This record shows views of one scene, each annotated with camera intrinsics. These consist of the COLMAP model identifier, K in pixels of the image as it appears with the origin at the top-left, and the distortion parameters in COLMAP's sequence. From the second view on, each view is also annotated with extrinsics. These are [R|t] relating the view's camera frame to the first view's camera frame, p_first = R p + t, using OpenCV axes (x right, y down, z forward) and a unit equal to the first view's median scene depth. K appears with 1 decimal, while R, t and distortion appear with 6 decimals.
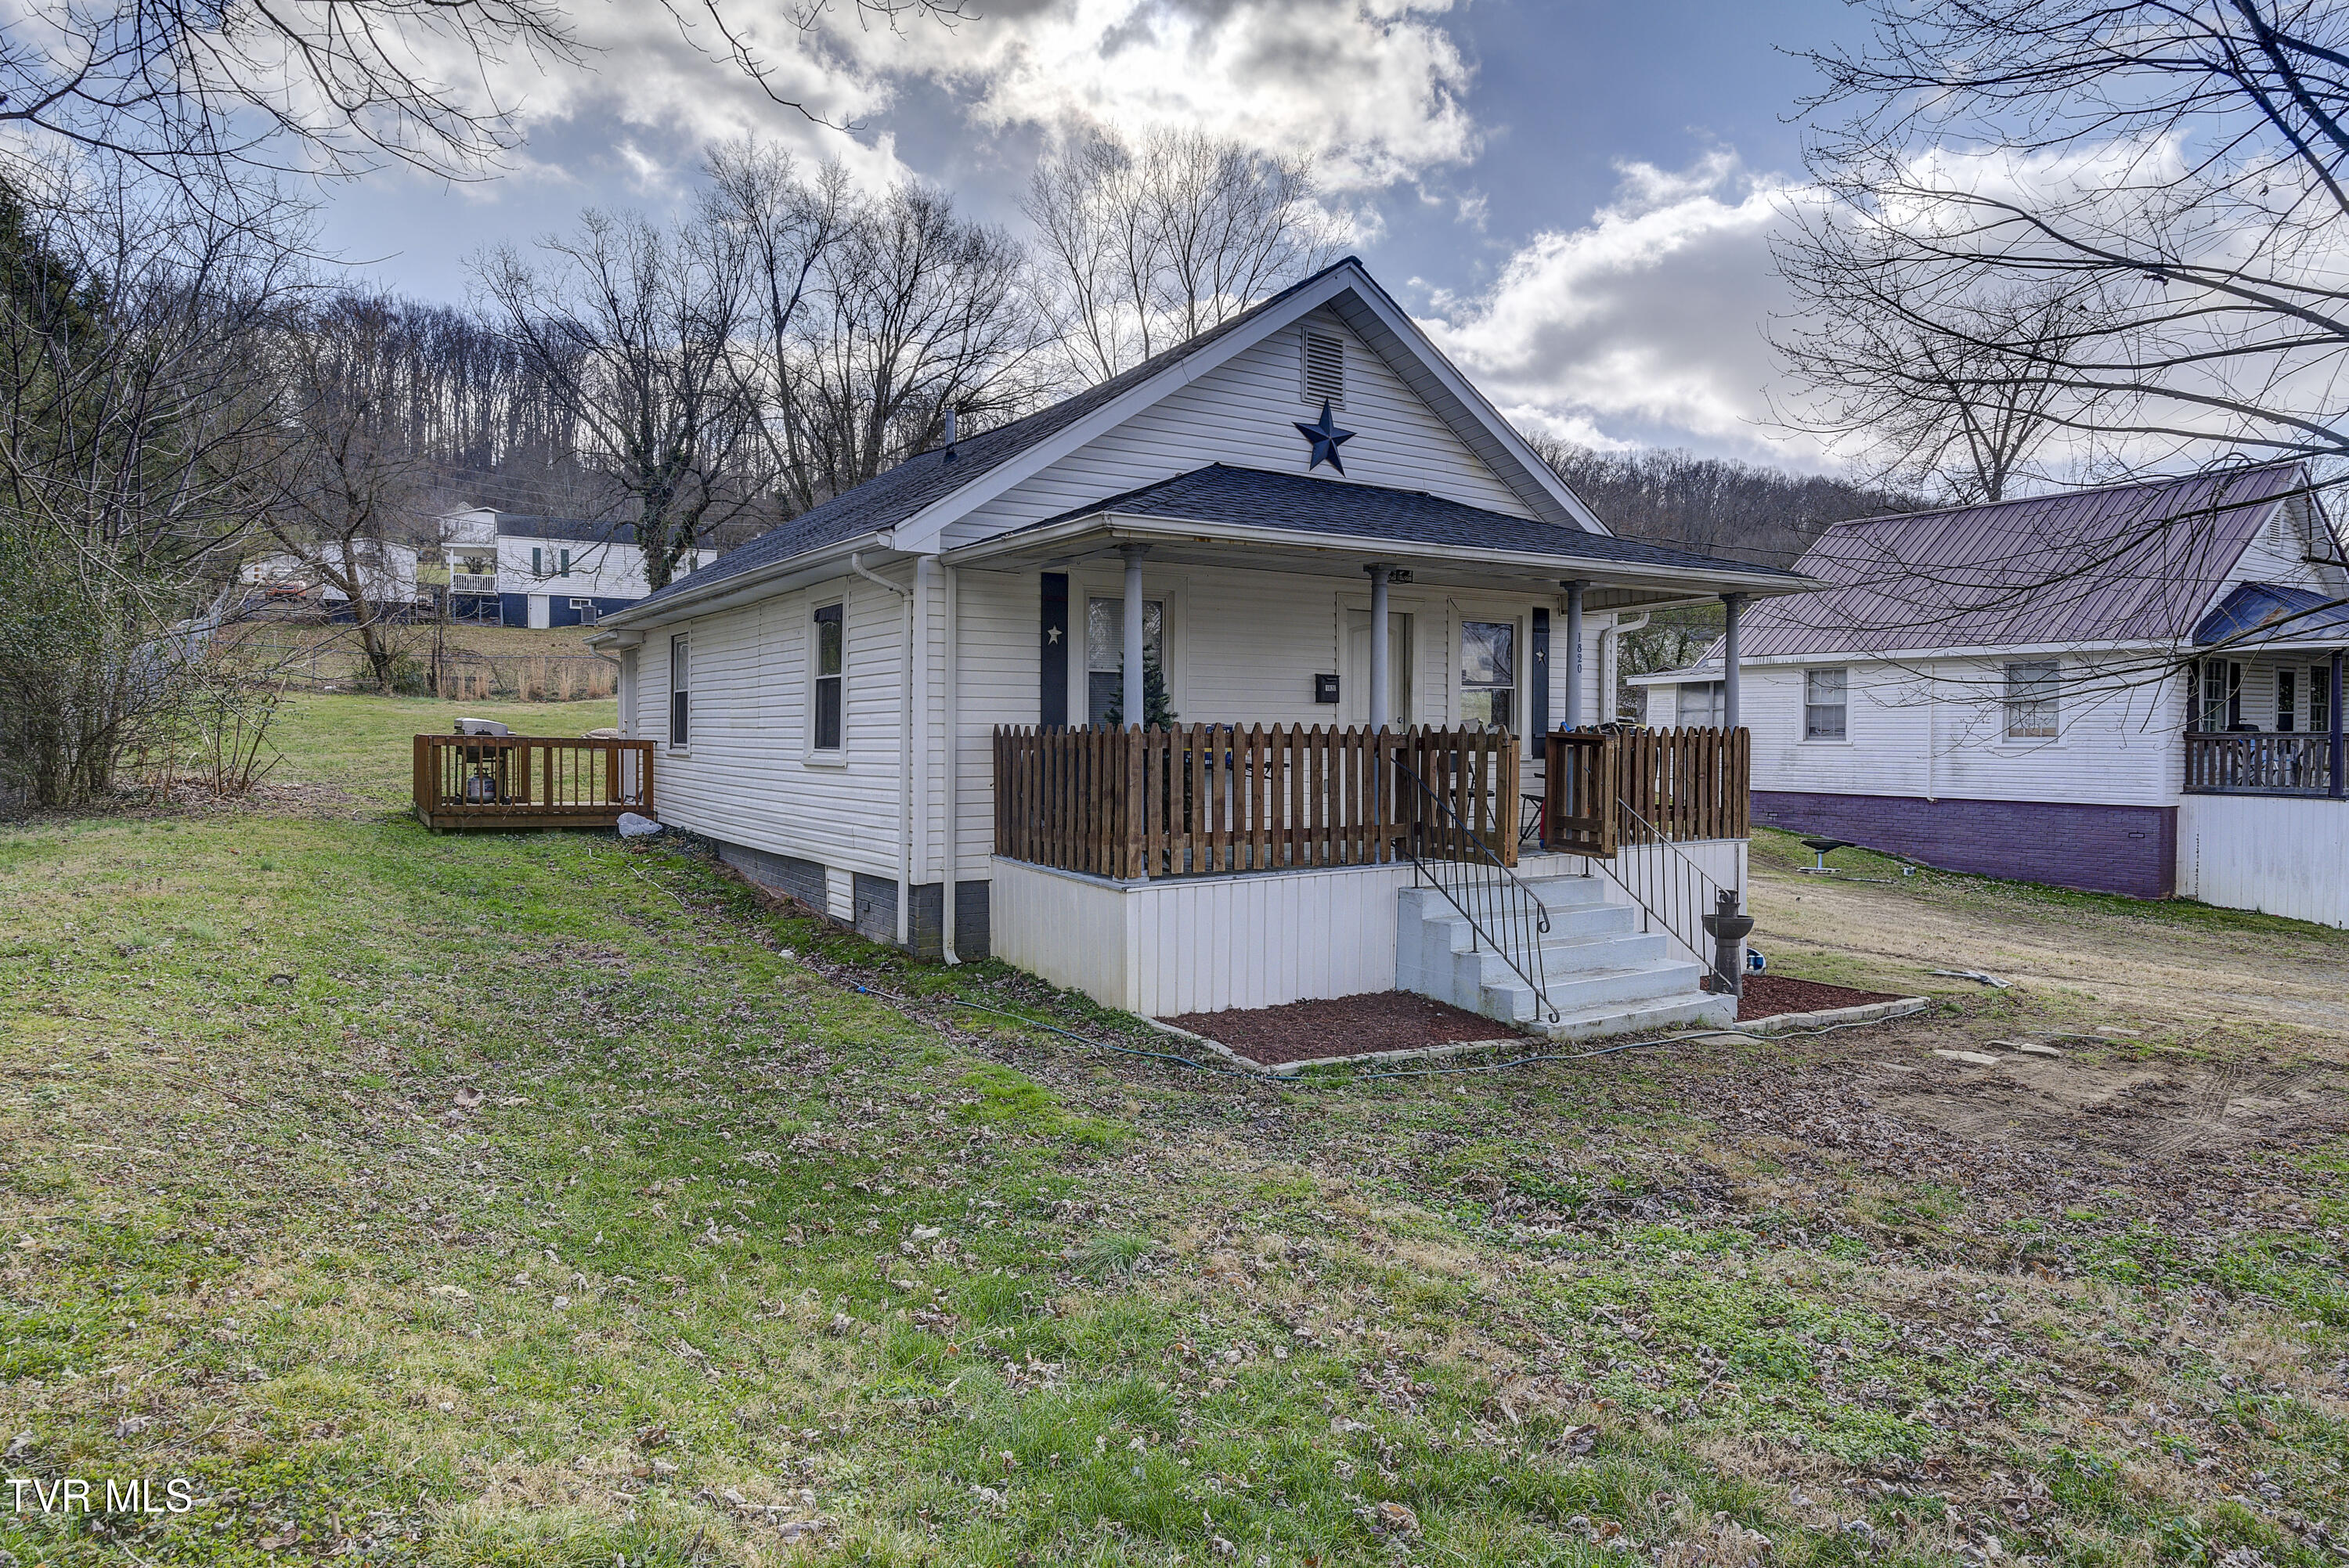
lens RADIAL K [[1422.1, 0, 1176.8], [0, 1422.1, 779.6], [0, 0, 1]] dist [0.026088, 0.000071]
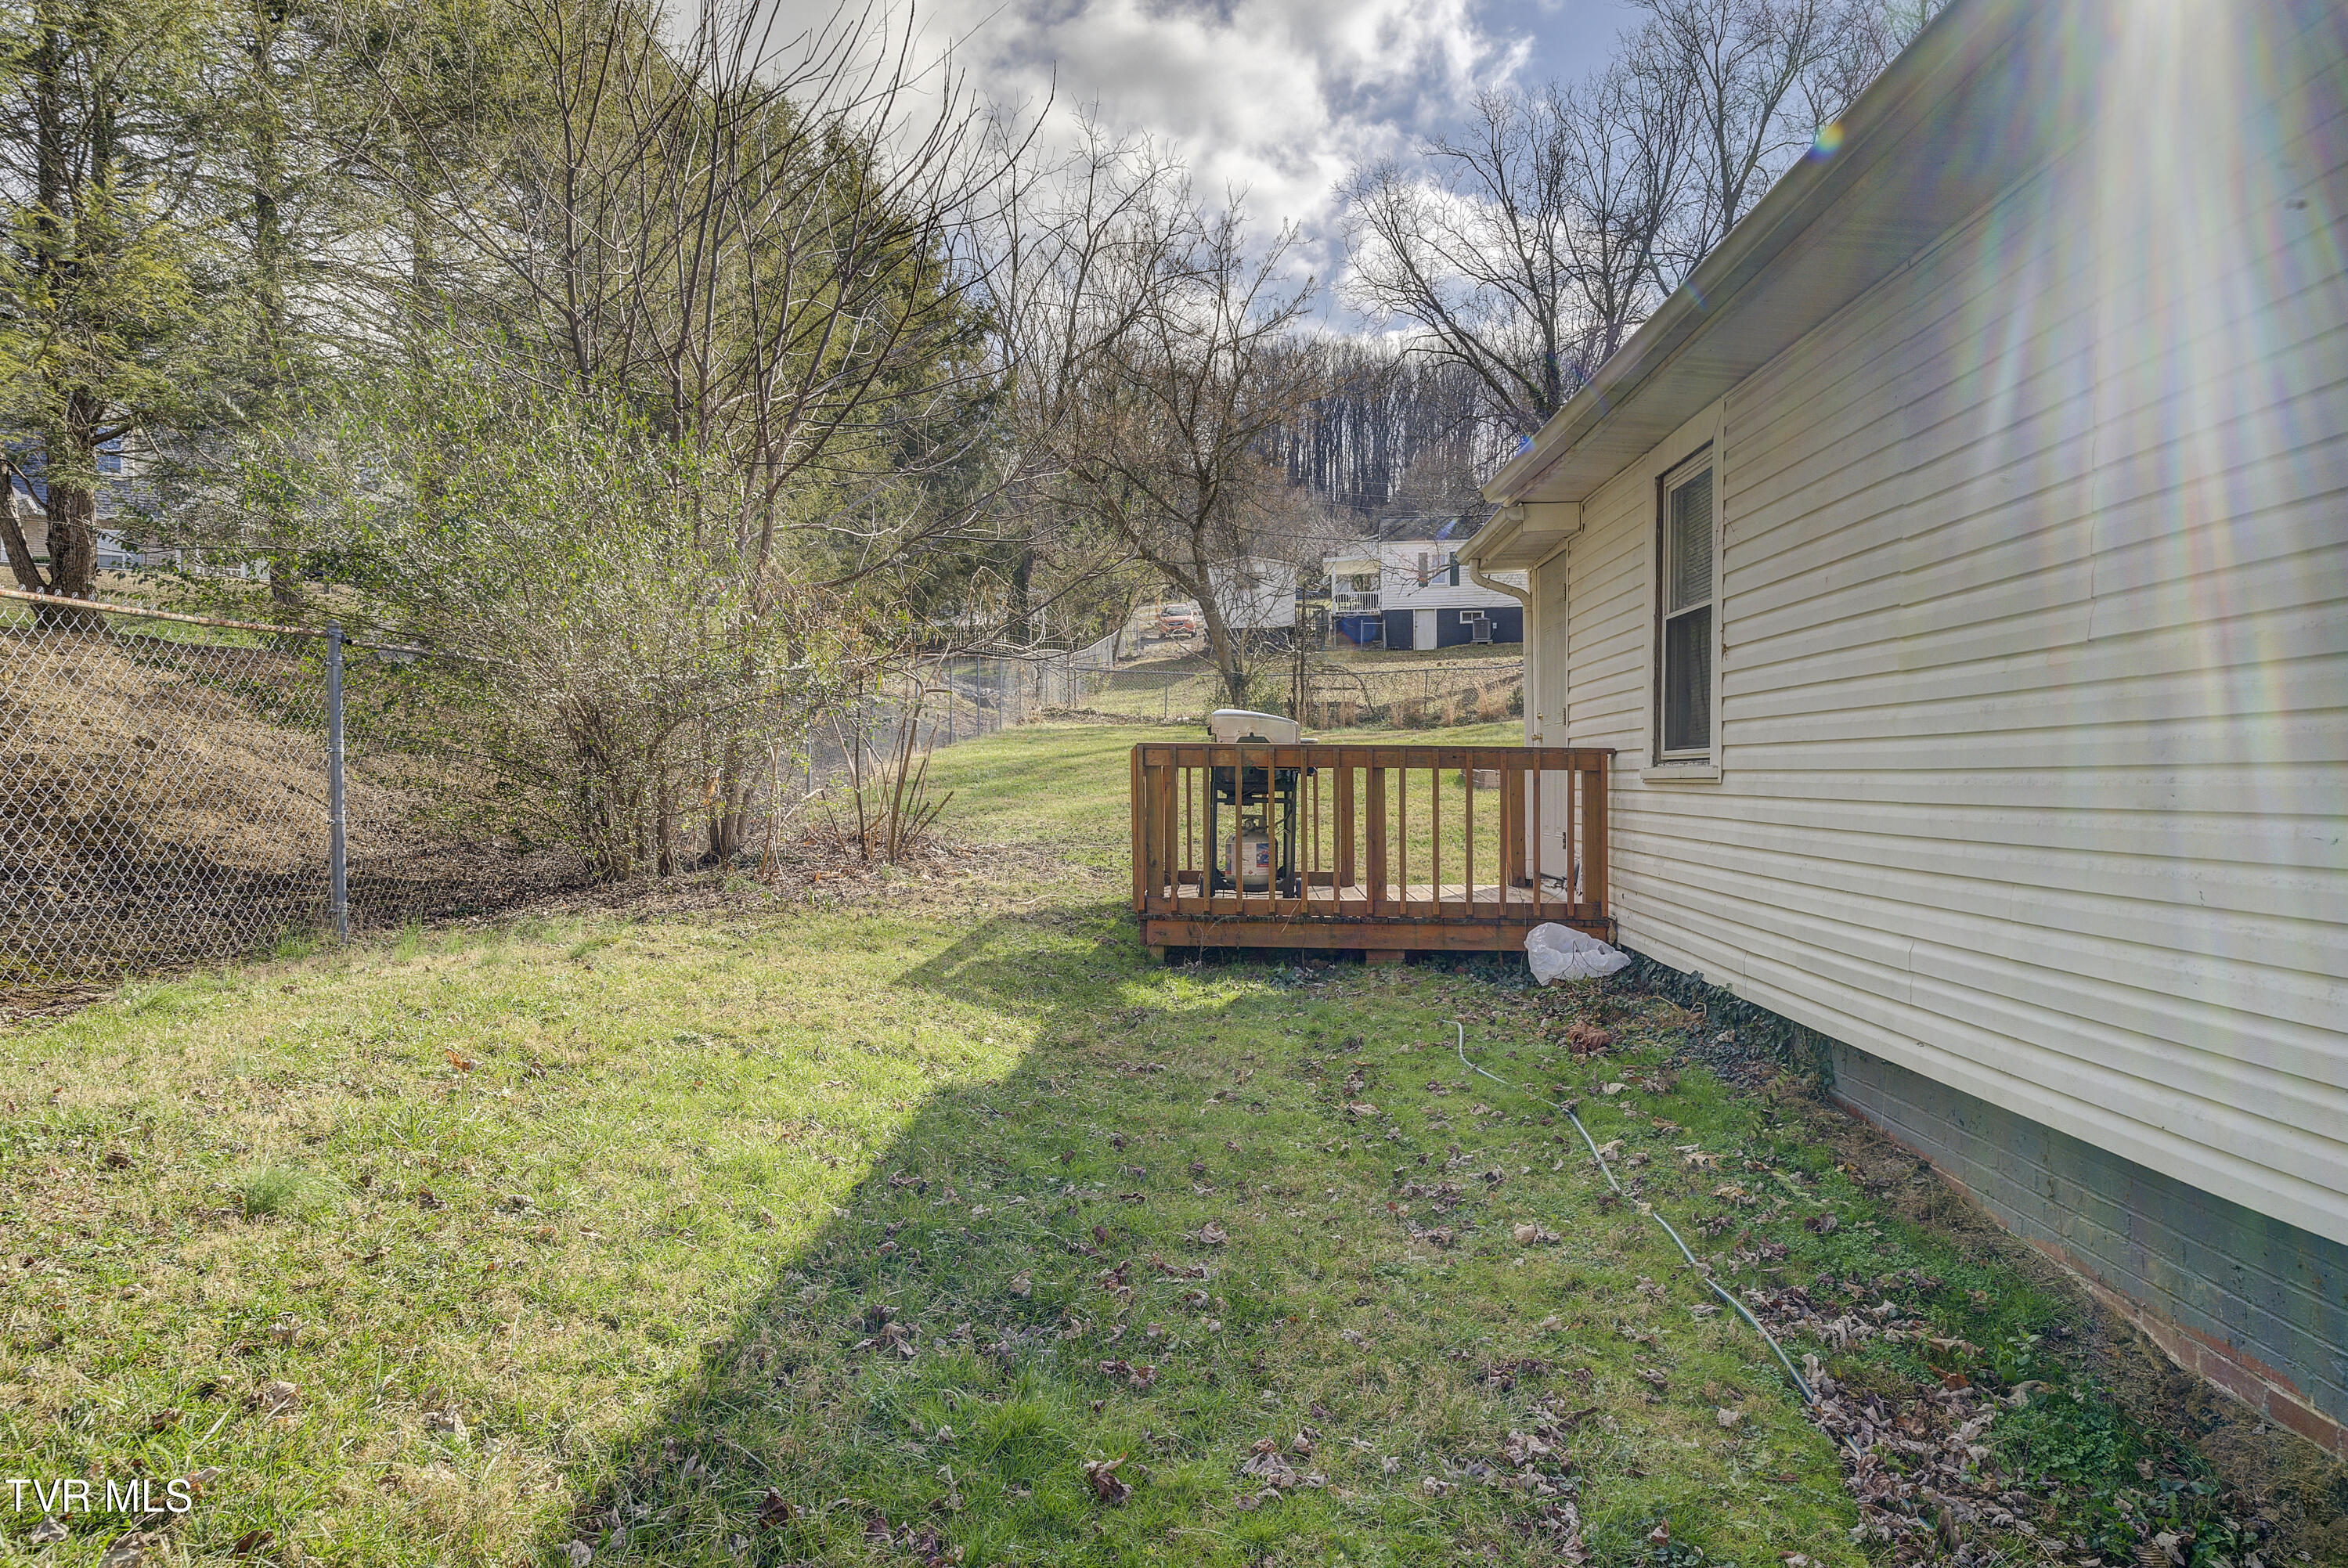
lens RADIAL K [[1602.2, 0, 1174.2], [0, 1602.2, 781.9], [0, 0, 1]] dist [0.006565, -0.000411]
pose [[0.835565, -0.012681, -0.549245, -0.217155], [-0.004222, 0.999556, -0.029500, -0.003546], [0.549376, 0.026968, 0.835140, 0.544402]]
